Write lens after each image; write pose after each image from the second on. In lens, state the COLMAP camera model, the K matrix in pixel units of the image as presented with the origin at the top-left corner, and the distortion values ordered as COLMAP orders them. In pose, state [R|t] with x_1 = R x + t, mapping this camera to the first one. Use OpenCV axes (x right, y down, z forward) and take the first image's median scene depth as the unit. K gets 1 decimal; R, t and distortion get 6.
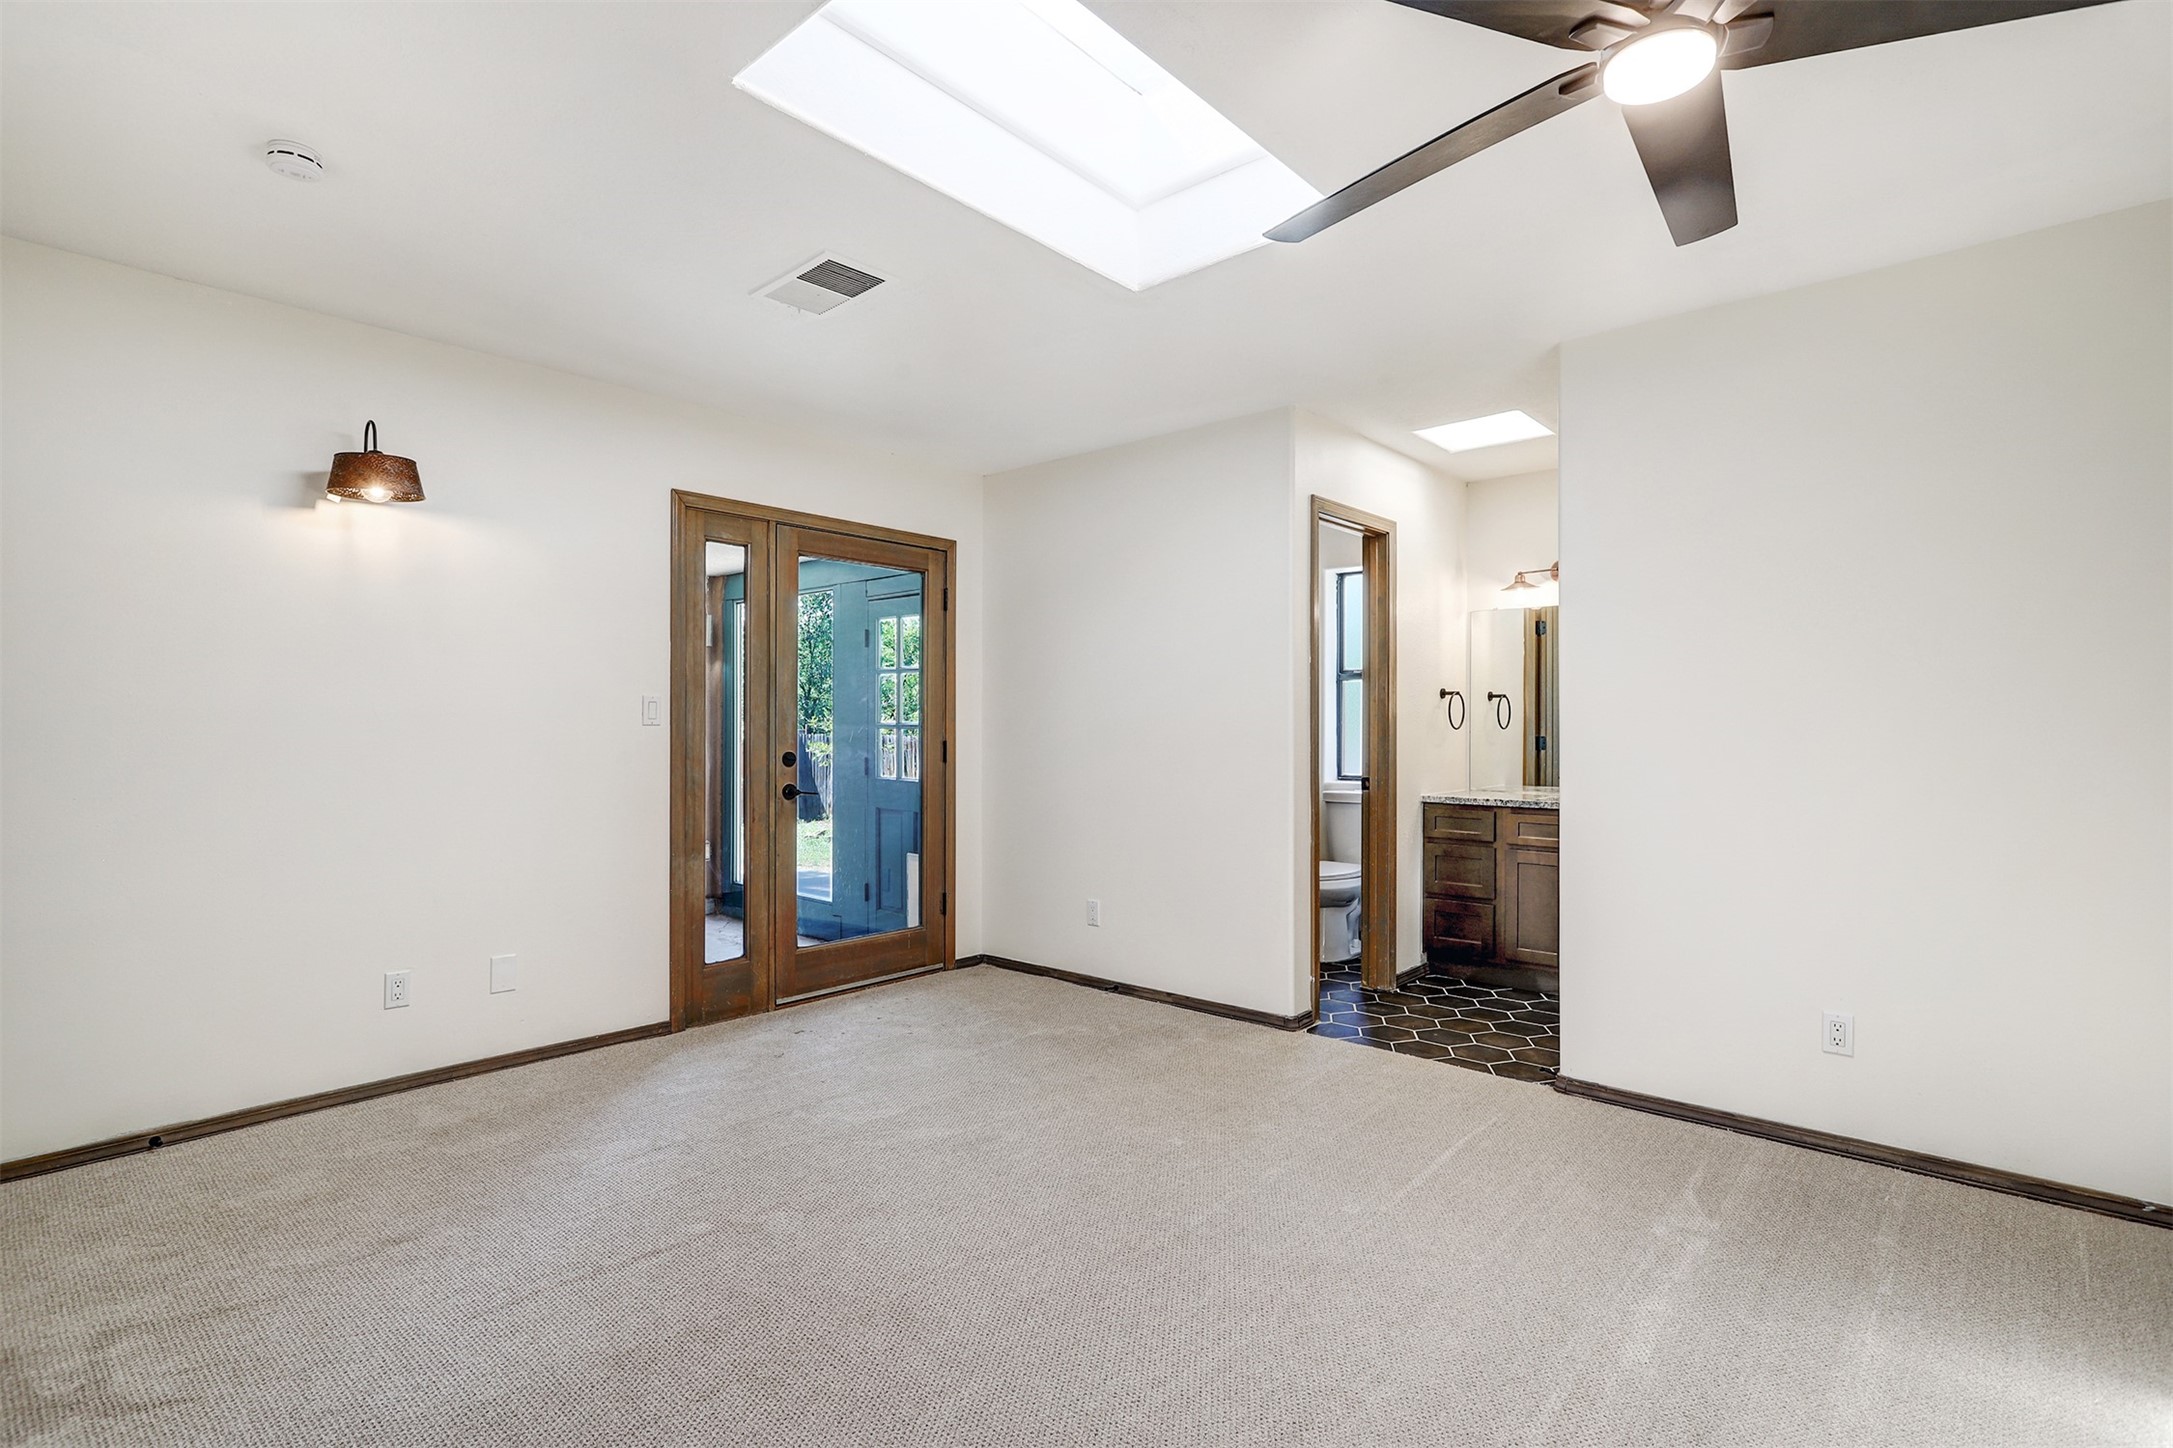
lens RADIAL K [[1028.2, 0, 1091.0], [0, 1028.2, 726.1], [0, 0, 1]] dist [-0.003400, 0.001083]
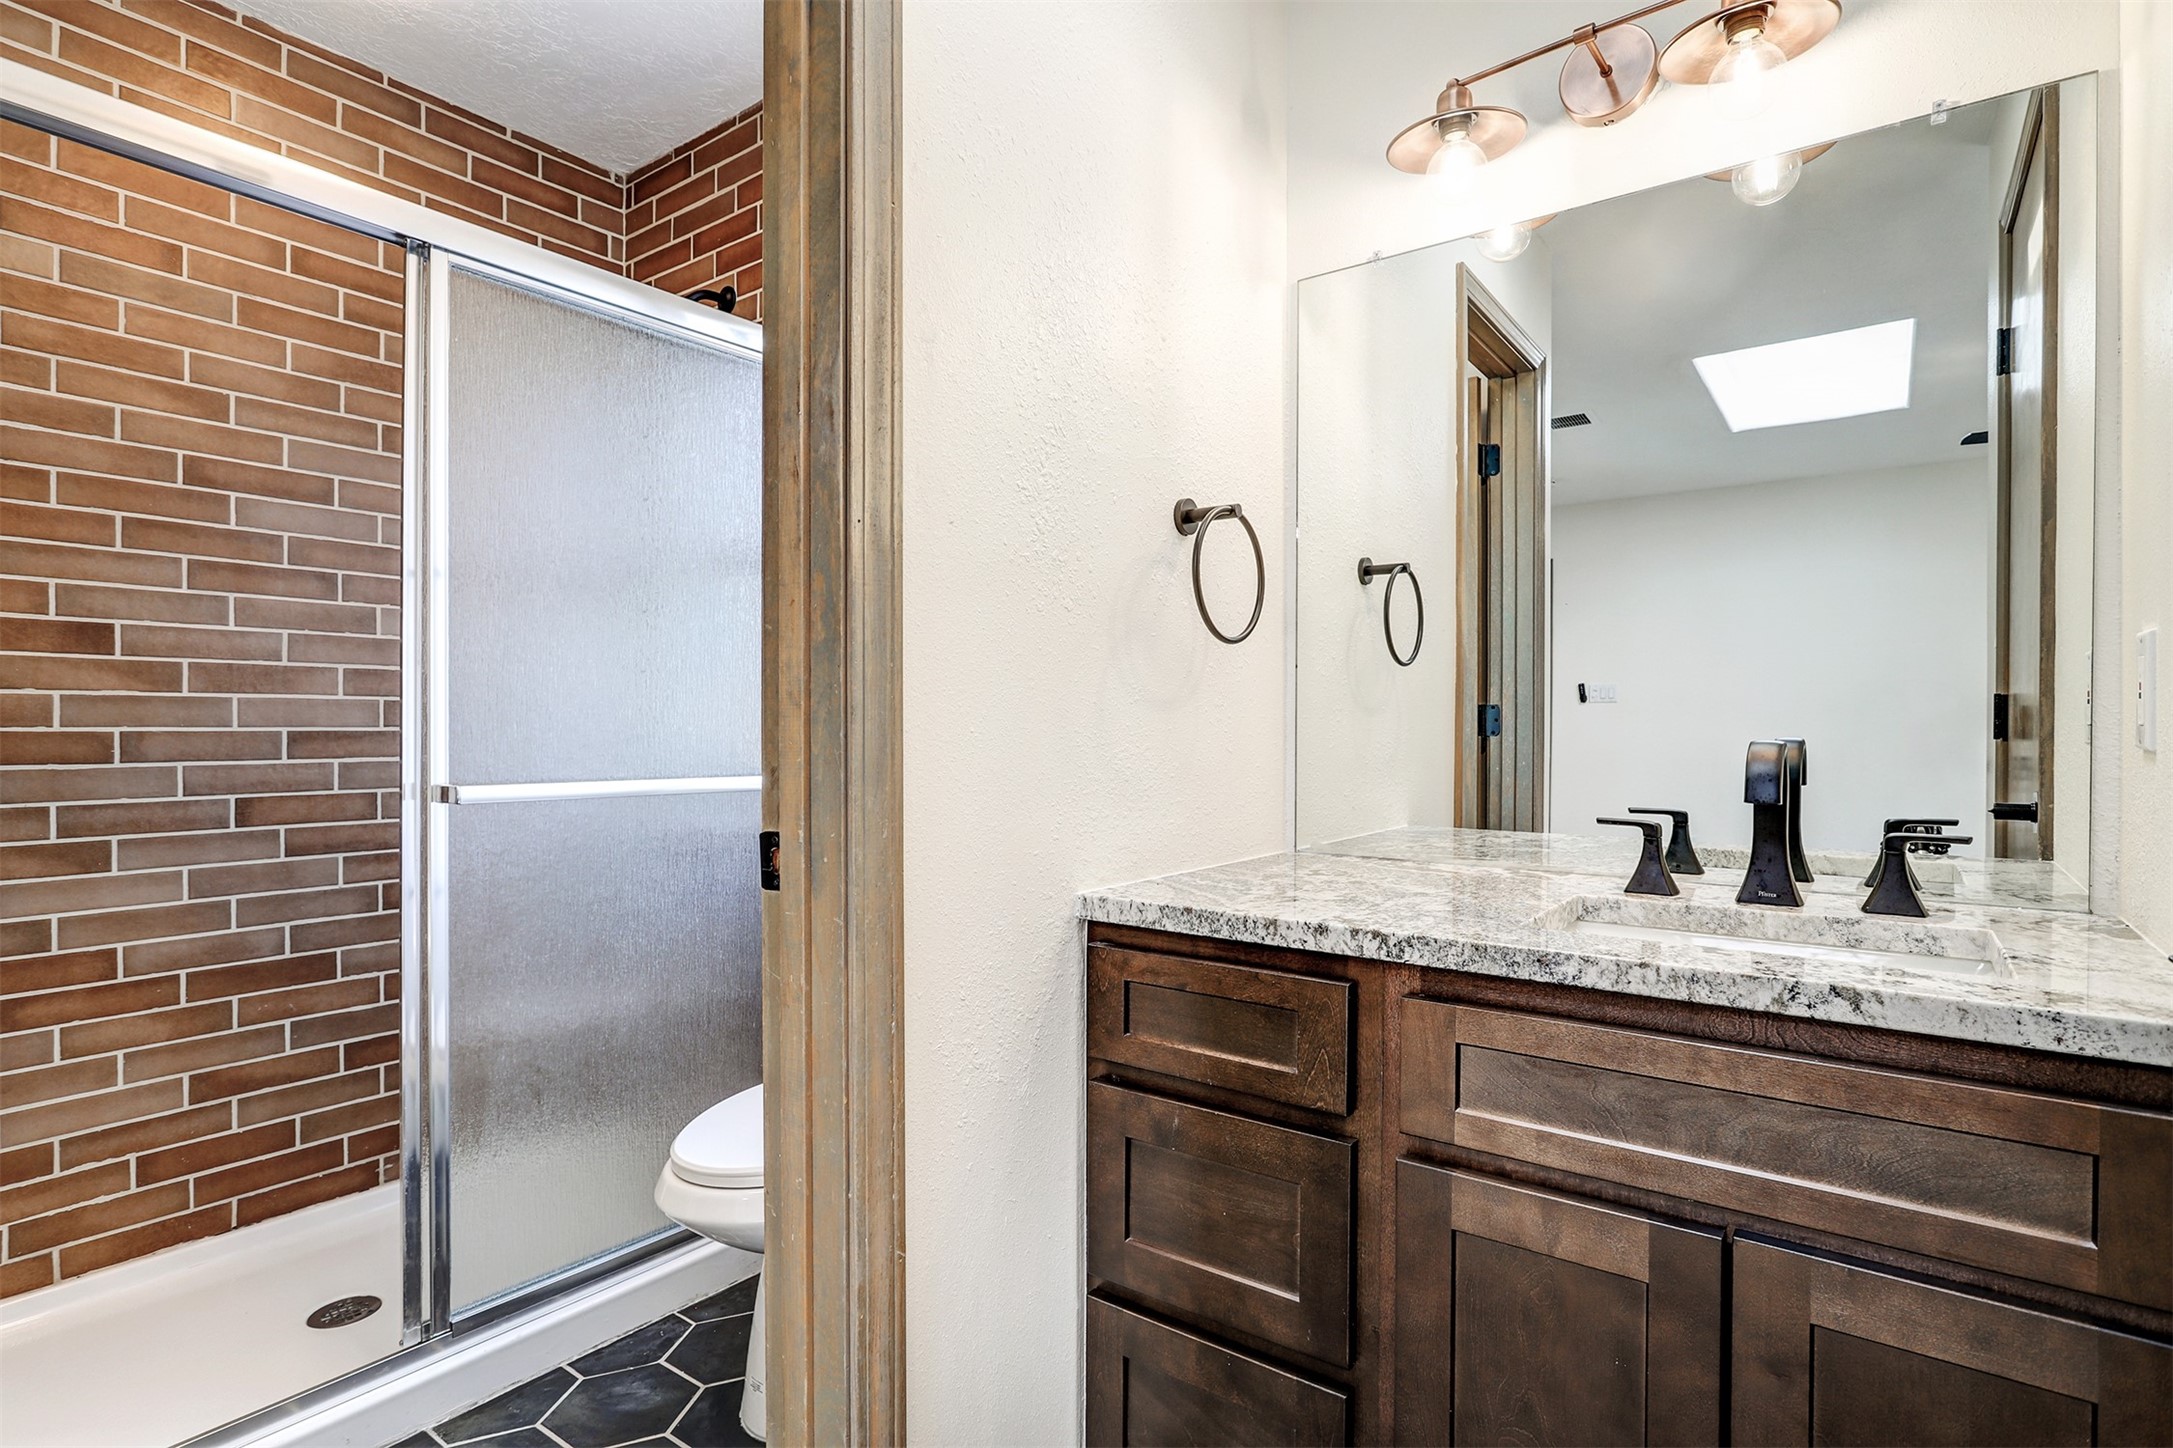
lens RADIAL K [[1059.1, 0, 1086.5], [0, 1059.1, 724.0], [0, 0, 1]] dist [0.001802, 0.001074]
pose [[0.997081, -0.000592, 0.076350, 0.304338], [0.000565, 1.000000, 0.000382, 0.024231], [-0.076350, -0.000338, 0.997081, 0.741192]]
